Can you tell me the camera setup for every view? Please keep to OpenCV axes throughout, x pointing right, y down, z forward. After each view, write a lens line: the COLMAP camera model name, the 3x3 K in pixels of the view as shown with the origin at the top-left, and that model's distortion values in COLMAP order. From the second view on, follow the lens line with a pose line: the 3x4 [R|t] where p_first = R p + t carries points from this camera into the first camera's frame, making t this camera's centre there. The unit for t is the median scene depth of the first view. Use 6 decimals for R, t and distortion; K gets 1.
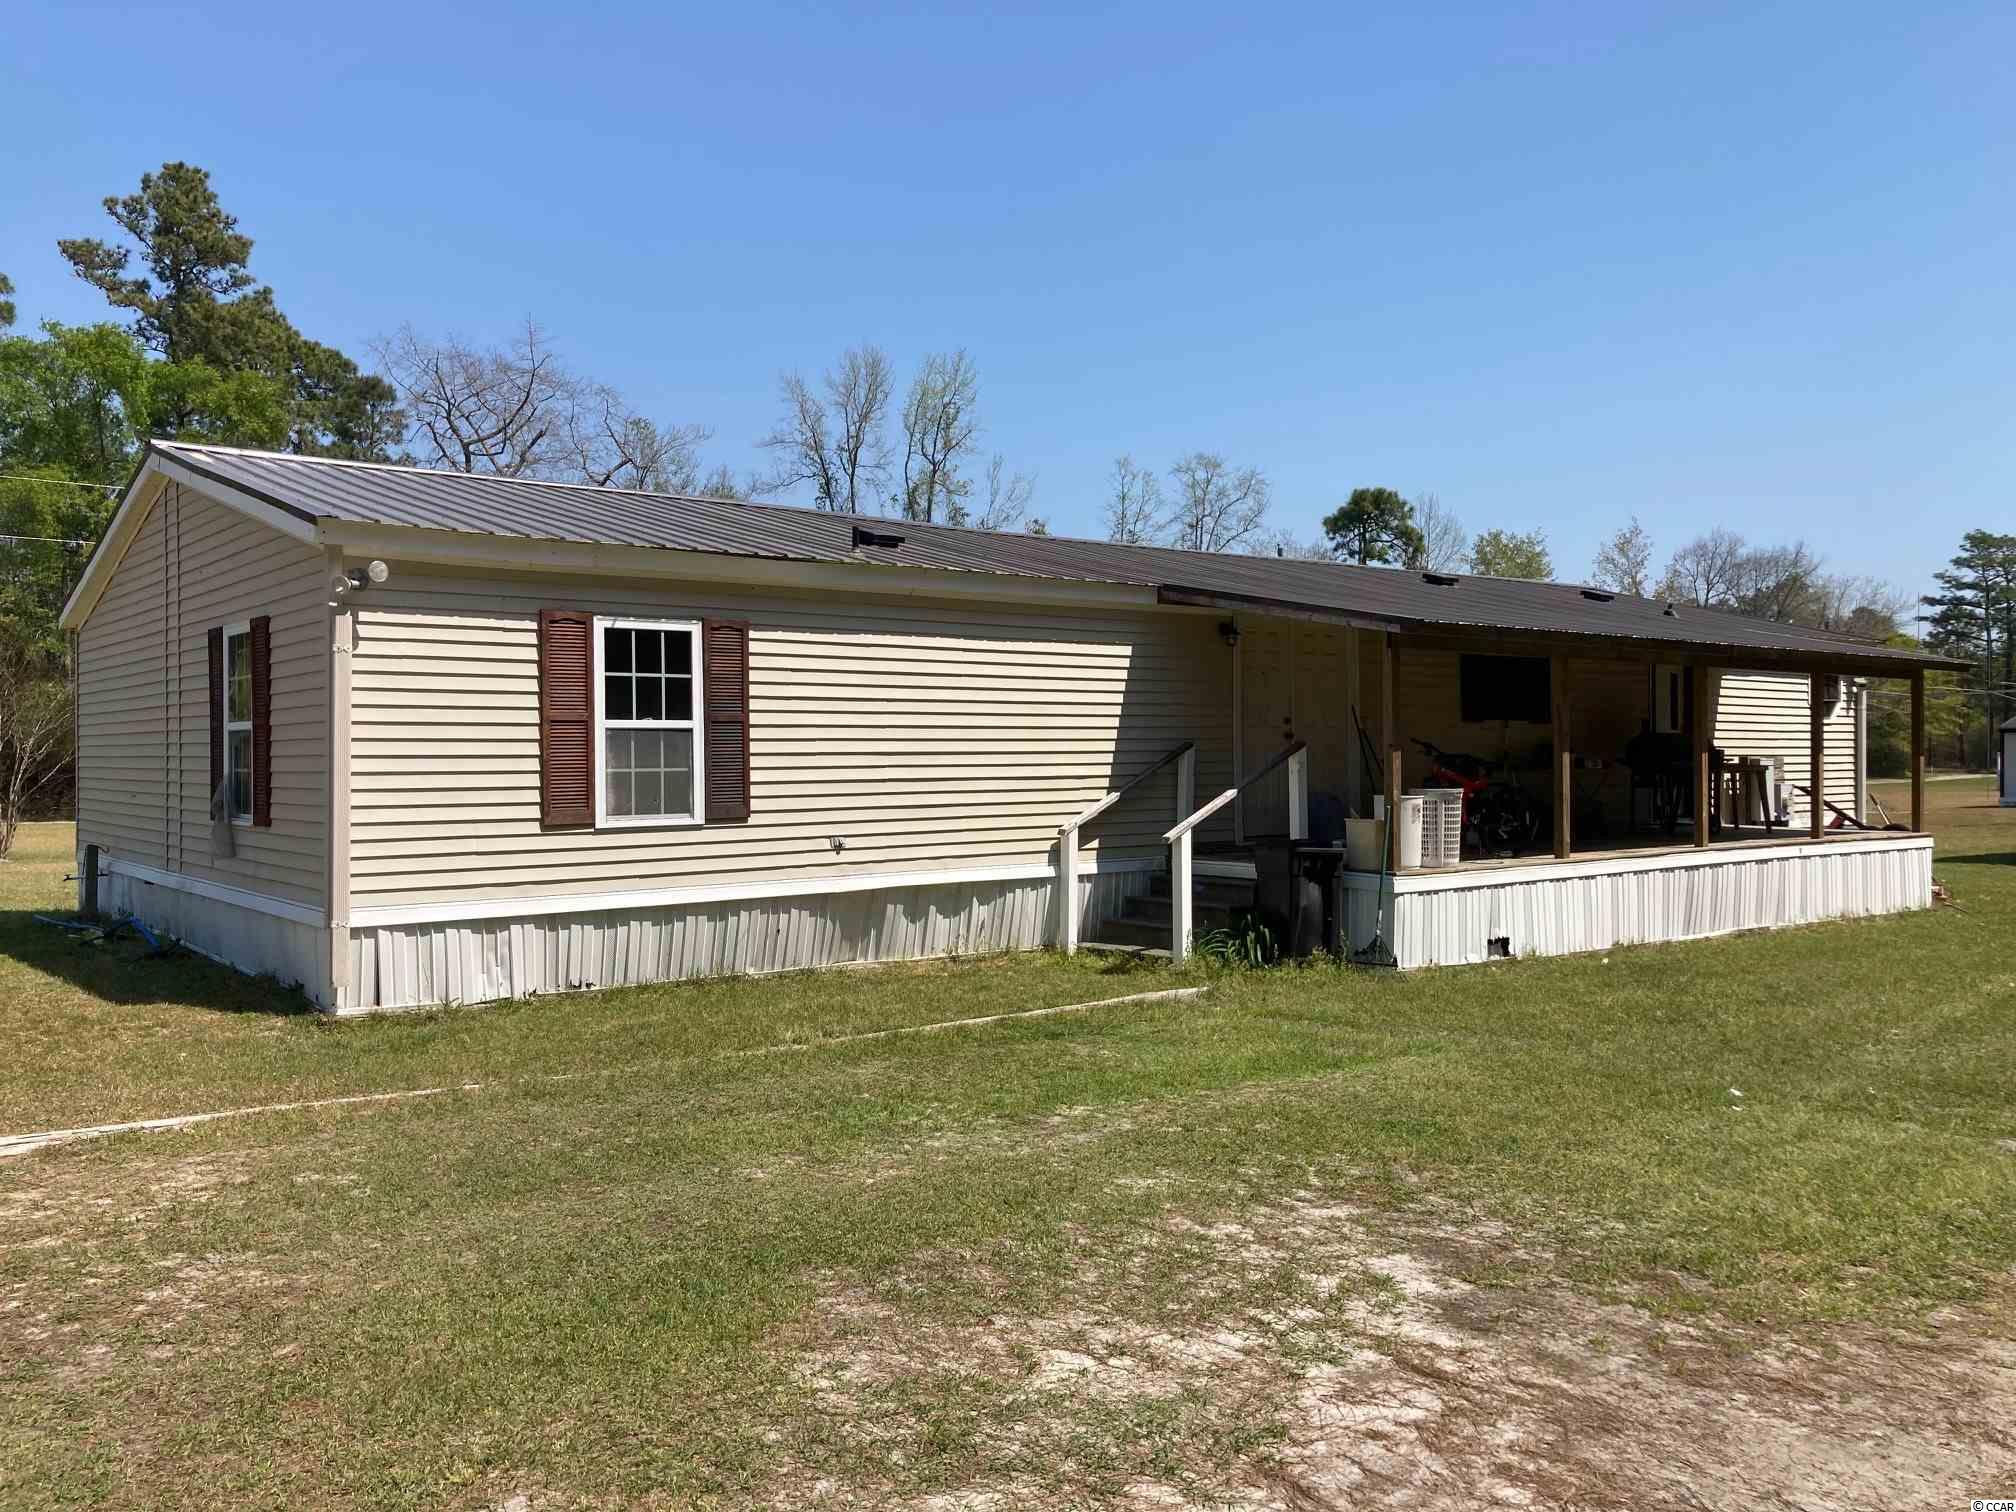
lens RADIAL K [[1744.2, 0, 1008.0], [0, 1744.2, 756.0], [0, 0, 1]] dist [0.076817, -0.054350]
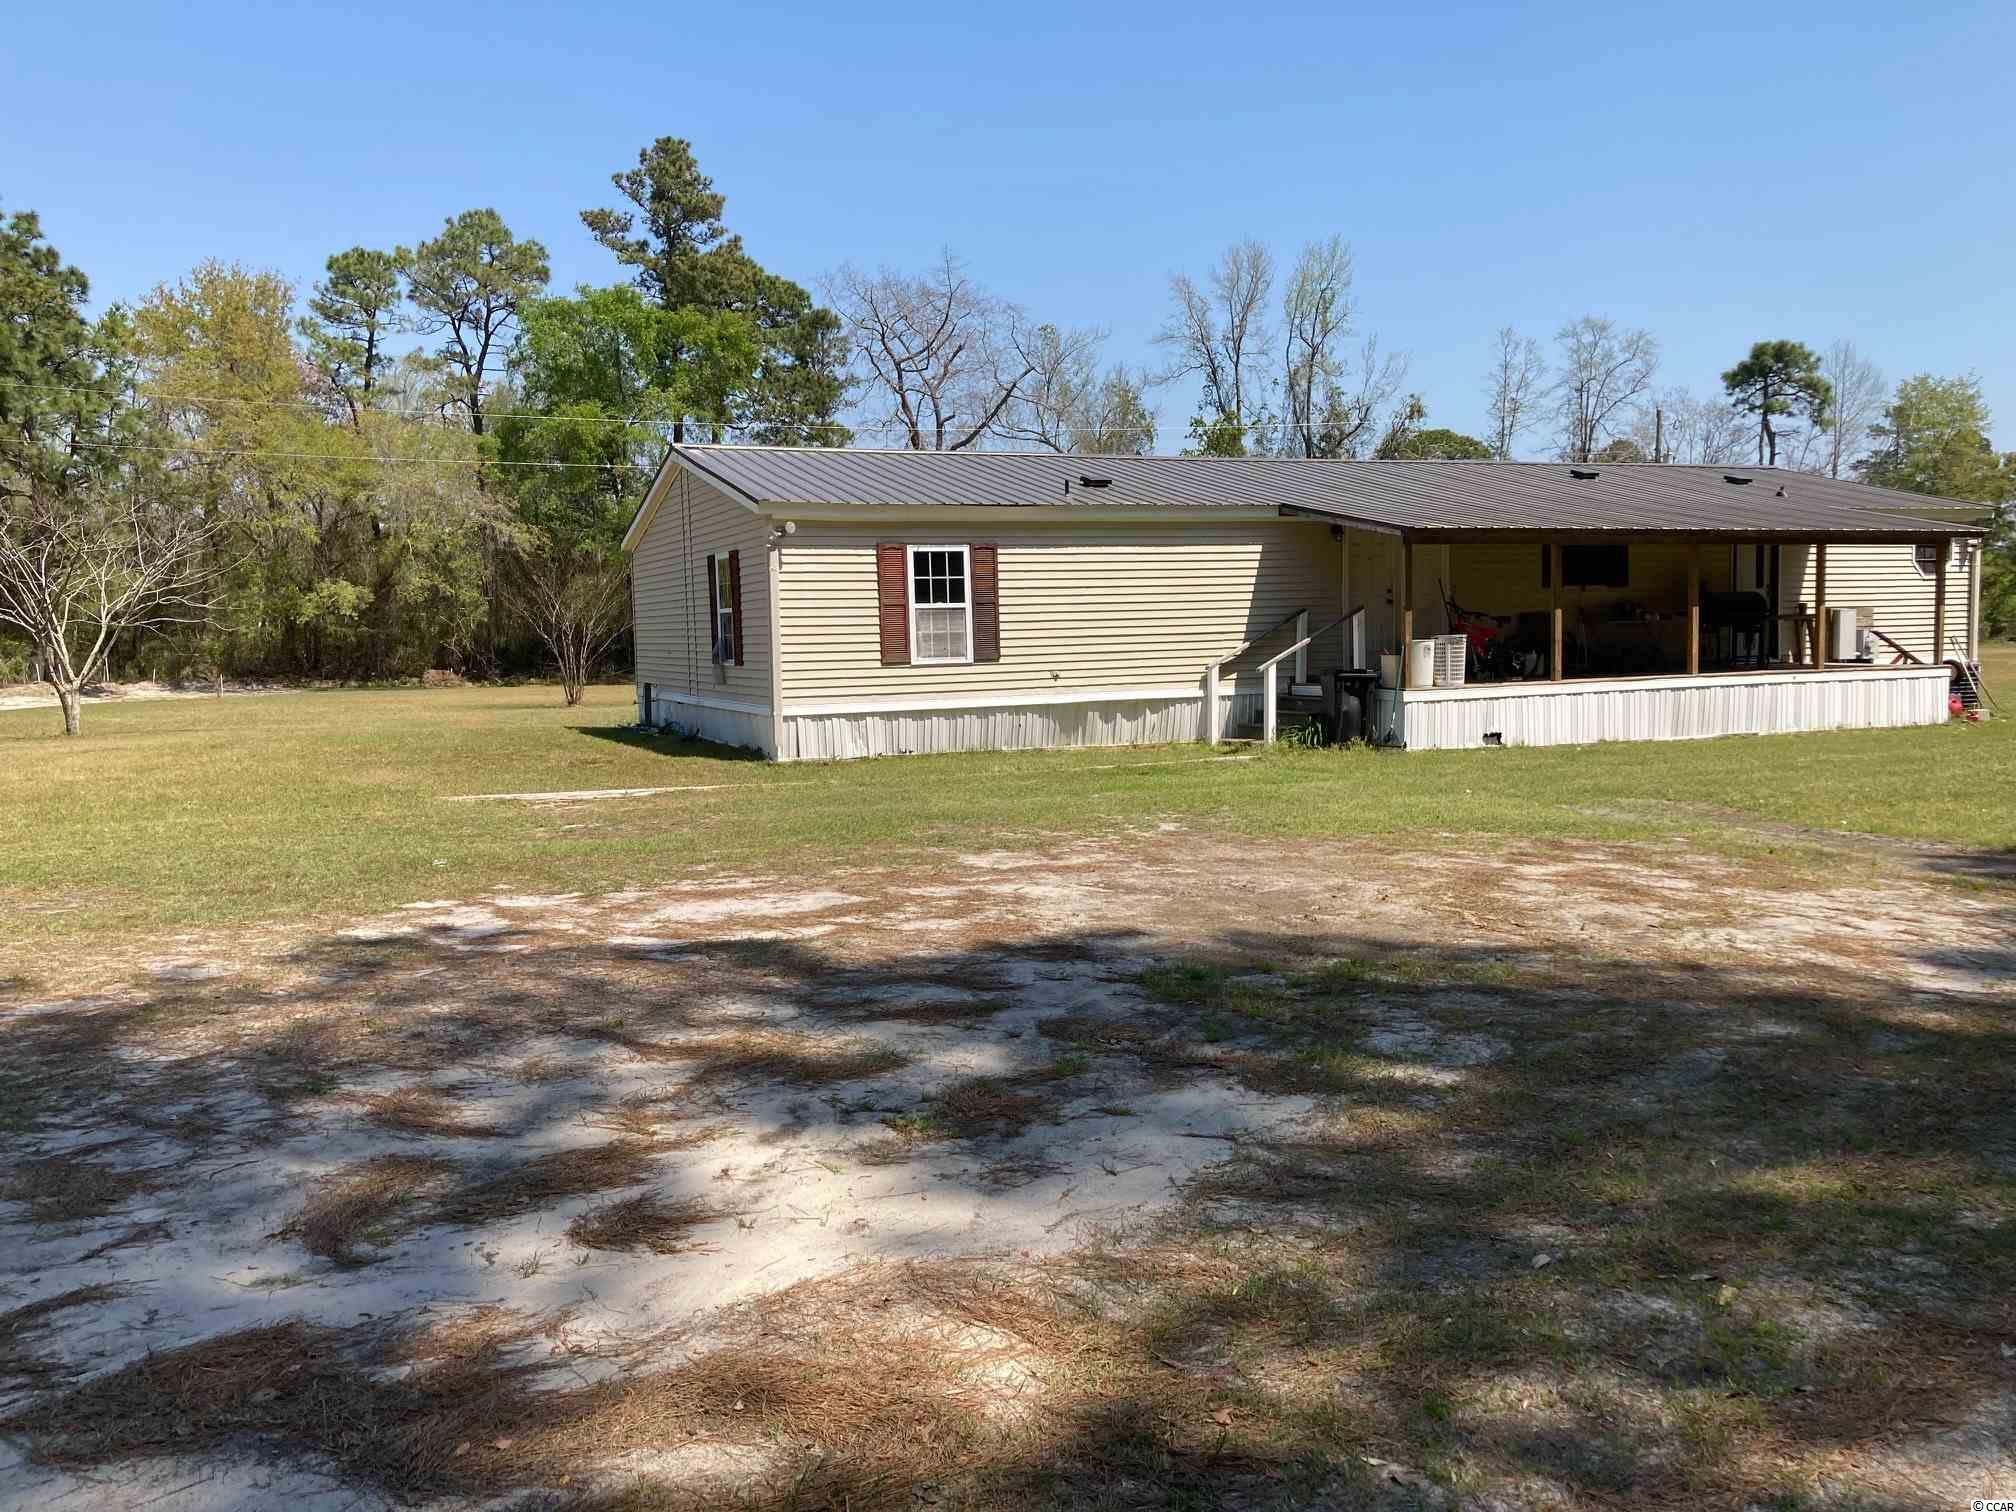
lens RADIAL K [[1744.2, 0, 1008.0], [0, 1744.2, 756.0], [0, 0, 1]] dist [0.076817, -0.054350]
pose [[0.968369, 0.000895, -0.249522, 0.250441], [0.017768, 0.997208, 0.072533, 0.005377], [0.248890, -0.074672, 0.965649, -0.572882]]
